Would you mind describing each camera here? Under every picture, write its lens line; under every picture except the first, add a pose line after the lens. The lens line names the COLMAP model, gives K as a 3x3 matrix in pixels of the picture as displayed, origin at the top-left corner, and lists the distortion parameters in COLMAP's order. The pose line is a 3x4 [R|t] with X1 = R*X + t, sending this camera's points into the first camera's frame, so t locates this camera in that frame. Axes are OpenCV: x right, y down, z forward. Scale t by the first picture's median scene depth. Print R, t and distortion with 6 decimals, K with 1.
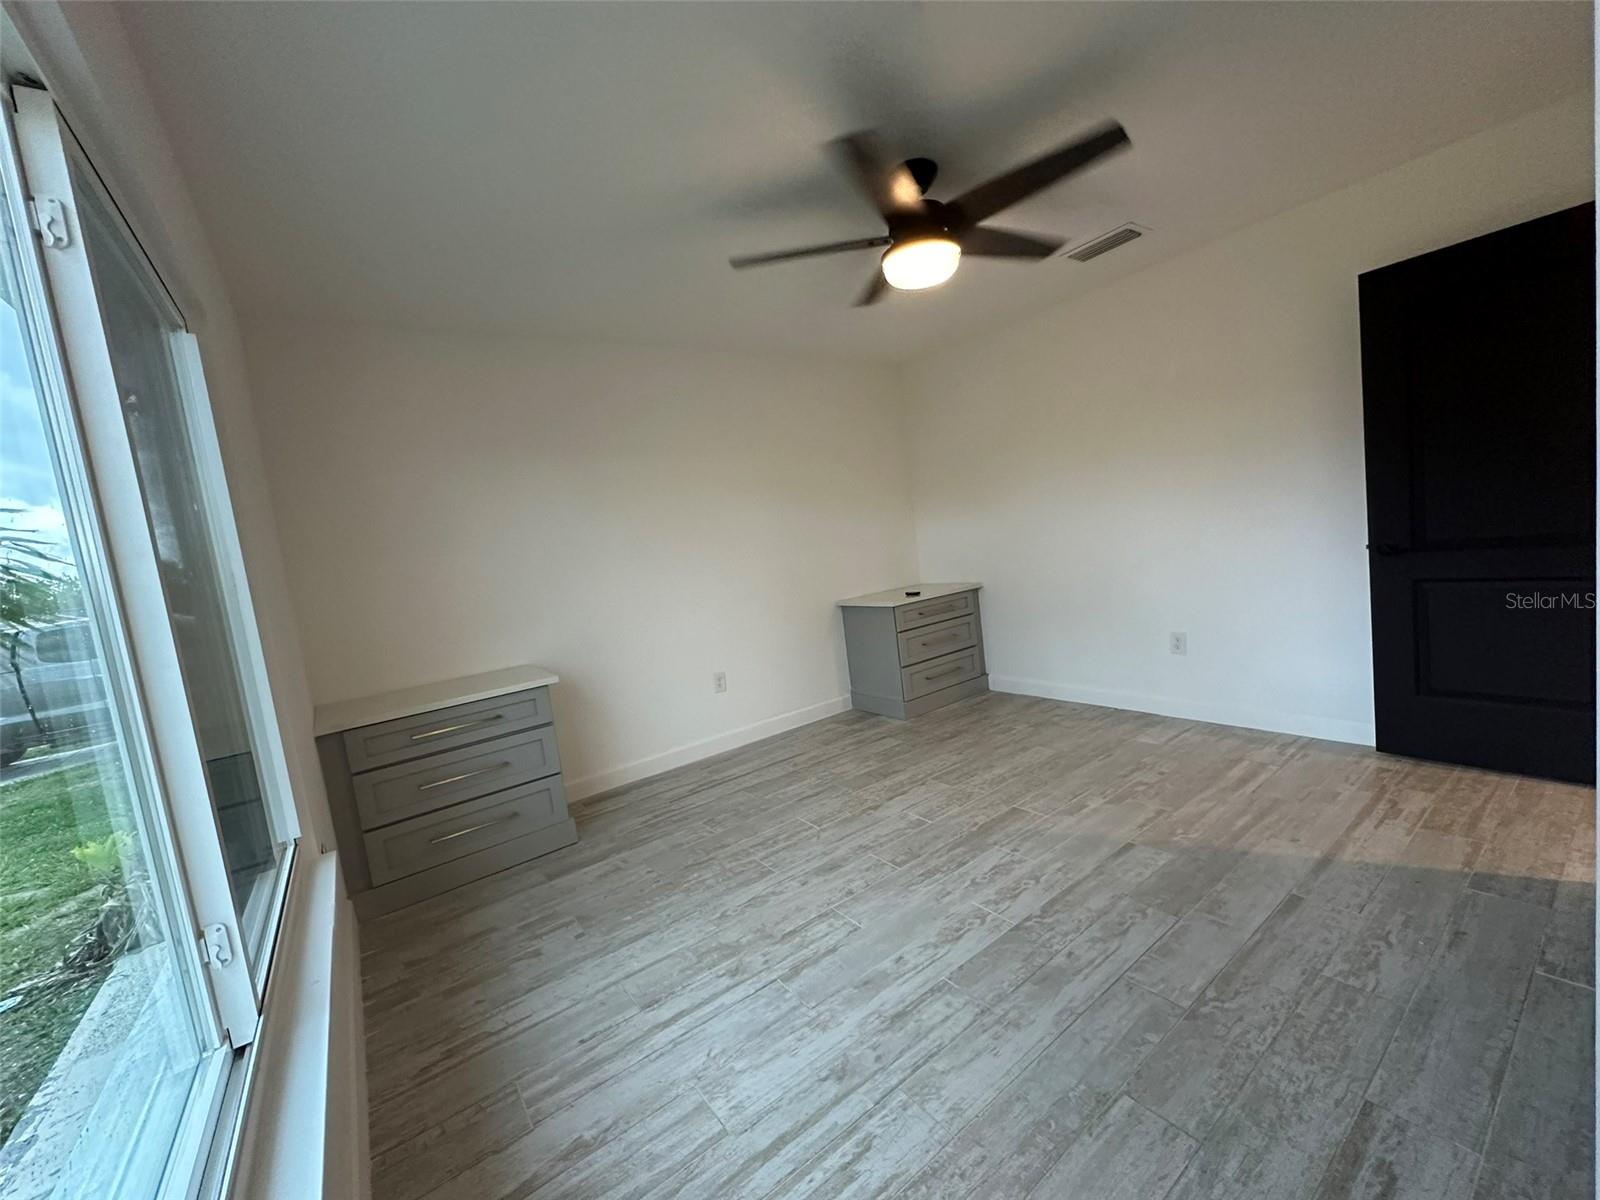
lens RADIAL K [[638.0, 0, 800.0], [0, 638.0, 600.0], [0, 0, 1]] dist [-0.001635, 0.000002]
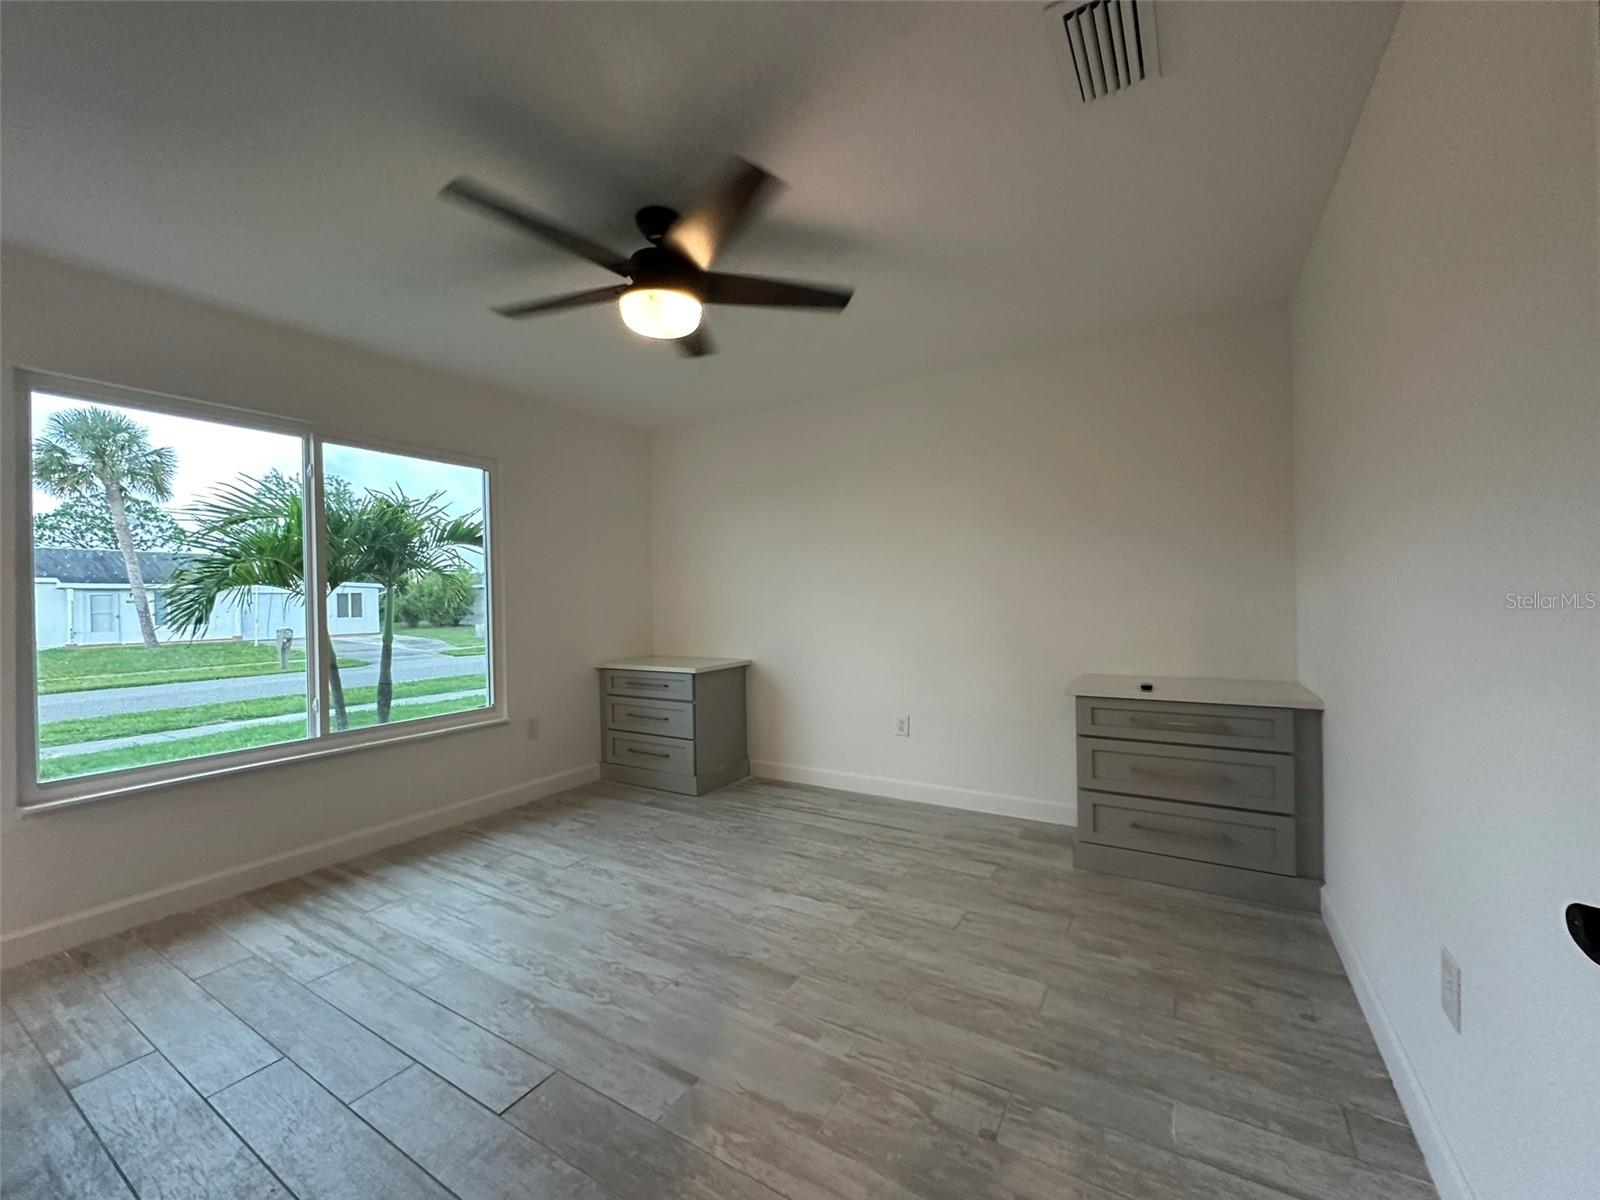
lens RADIAL K [[638.0, 0, 800.0], [0, 638.0, 600.0], [0, 0, 1]] dist [-0.001635, 0.000002]
pose [[0.386790, 0.115247, -0.914938, 0.855192], [-0.119133, 0.990091, 0.074350, -0.141214], [0.914440, 0.080241, 0.396687, 0.604665]]
